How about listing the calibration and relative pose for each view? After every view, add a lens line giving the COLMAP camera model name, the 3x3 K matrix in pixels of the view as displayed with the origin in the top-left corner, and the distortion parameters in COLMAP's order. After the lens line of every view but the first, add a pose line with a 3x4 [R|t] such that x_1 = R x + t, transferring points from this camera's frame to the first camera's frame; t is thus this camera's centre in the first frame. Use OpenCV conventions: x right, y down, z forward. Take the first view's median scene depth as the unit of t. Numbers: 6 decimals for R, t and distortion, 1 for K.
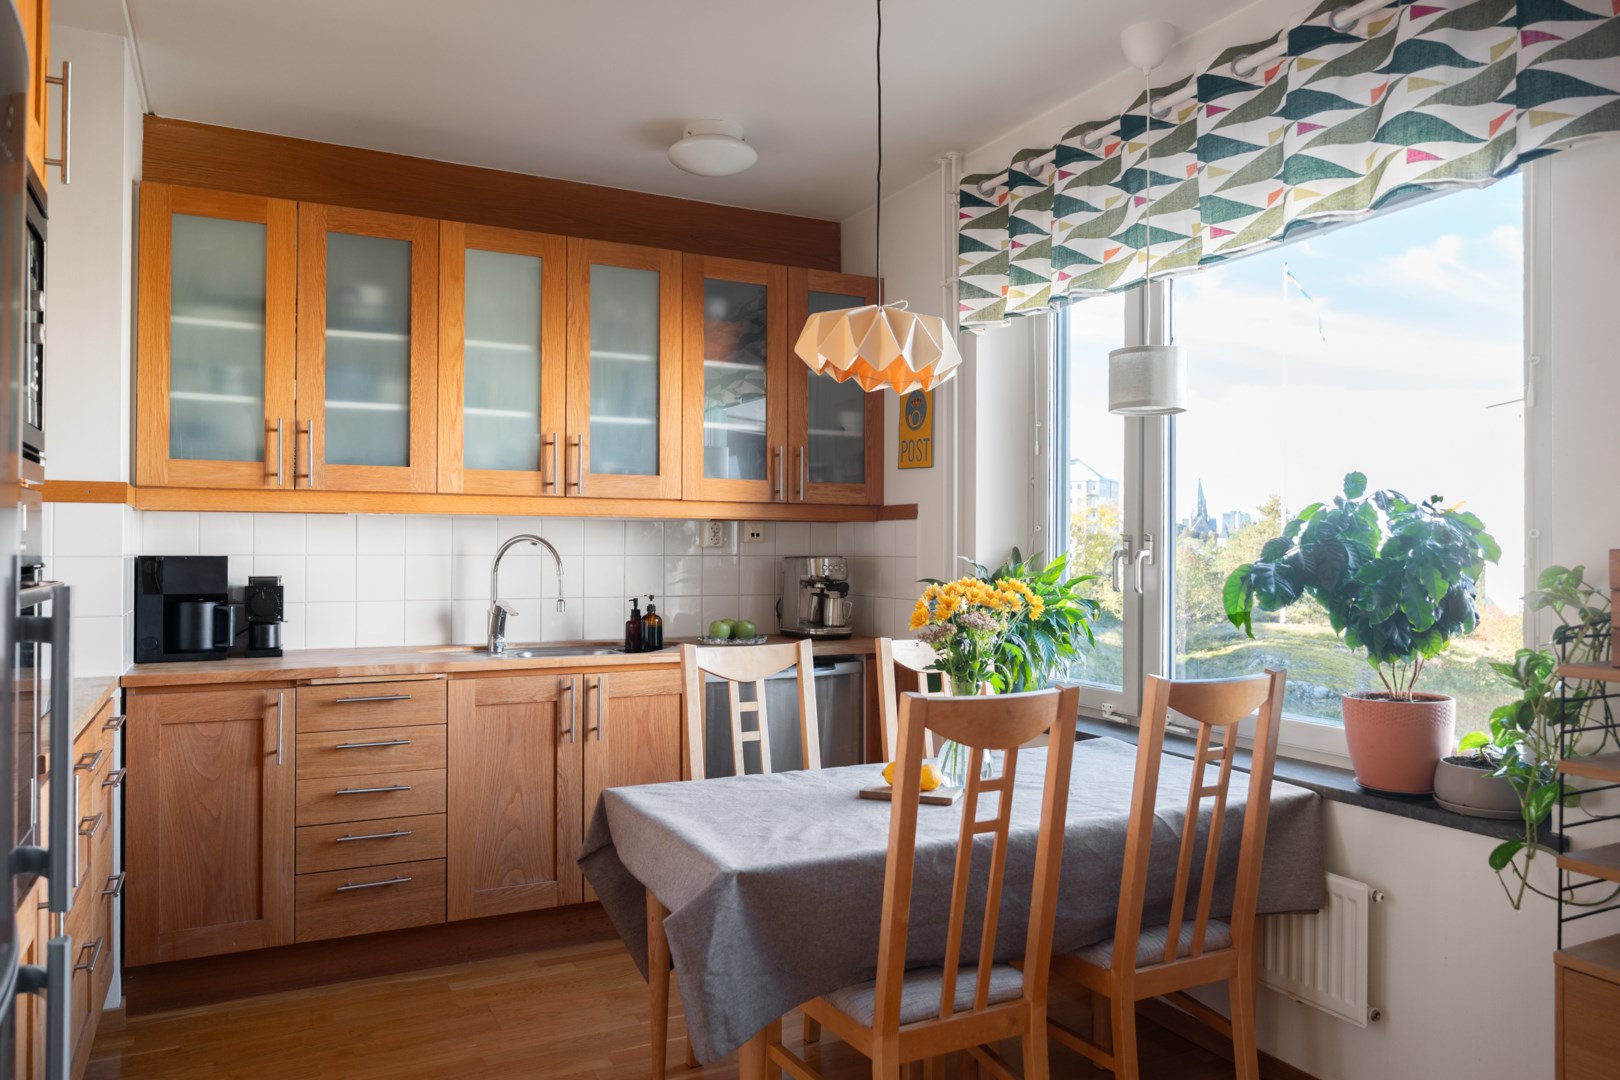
lens RADIAL K [[1106.1, 0, 801.6], [0, 1106.1, 540.5], [0, 0, 1]] dist [-0.018837, 0.014671]
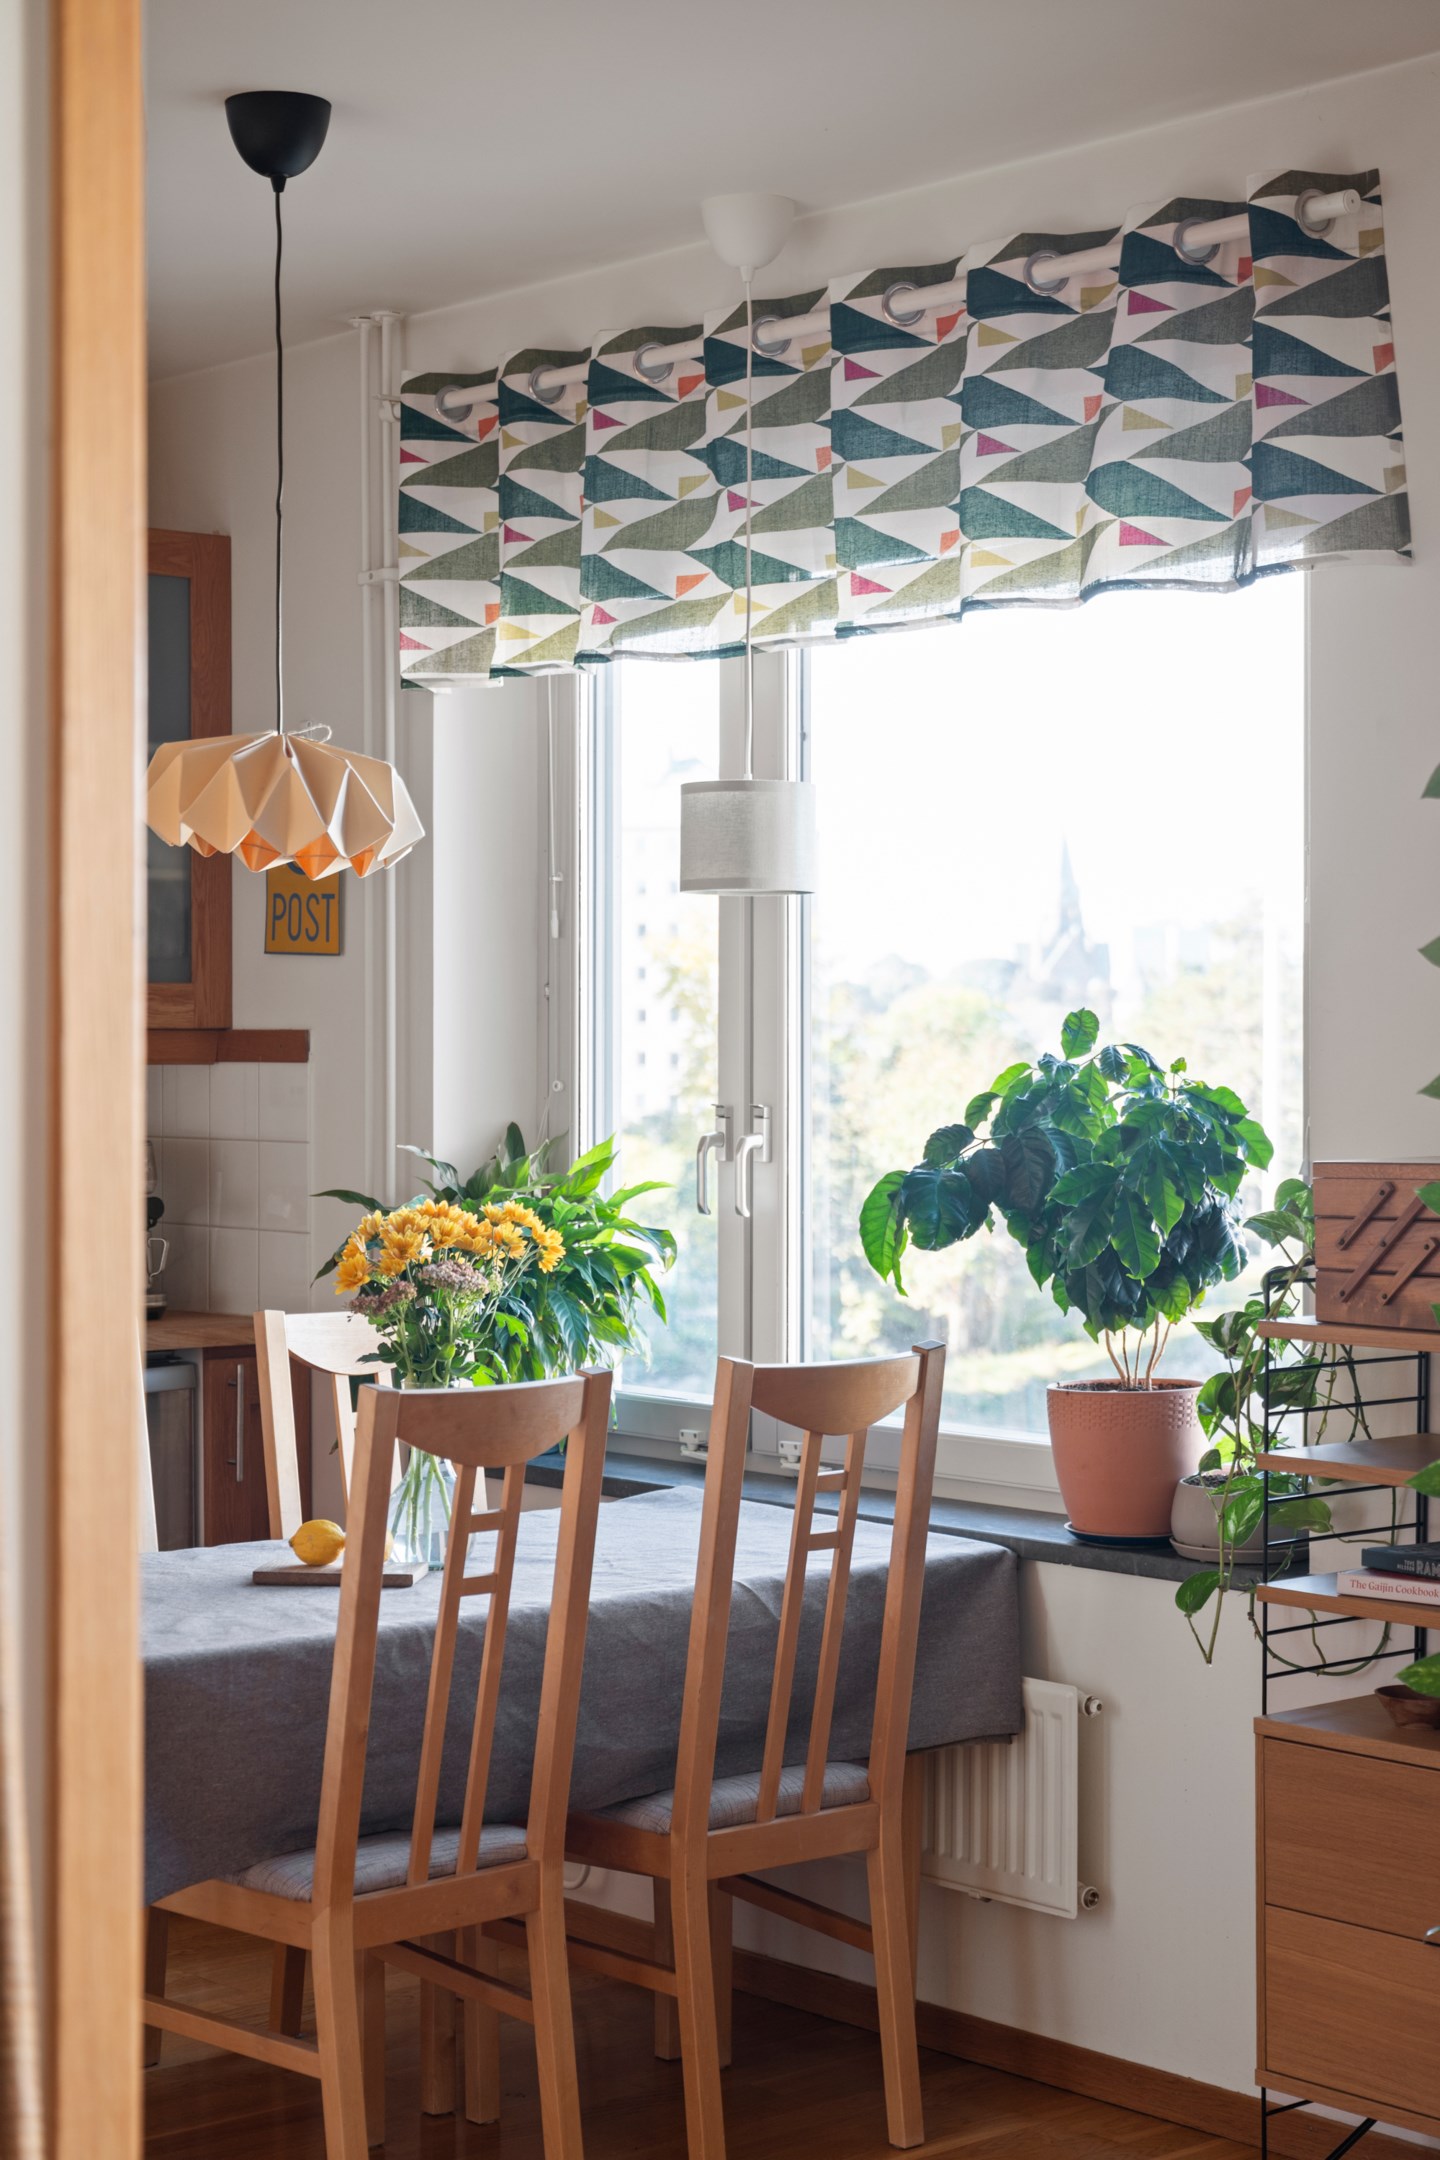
lens RADIAL K [[3612.1, 0, 707.0], [0, 3612.1, 1088.5], [0, 0, 1]] dist [-0.014591, 0.000000]
pose [[0.969553, -0.007684, 0.244761, -0.172444], [0.002417, 0.999759, 0.021812, -0.065689], [-0.244870, -0.020556, 0.969338, -0.859975]]
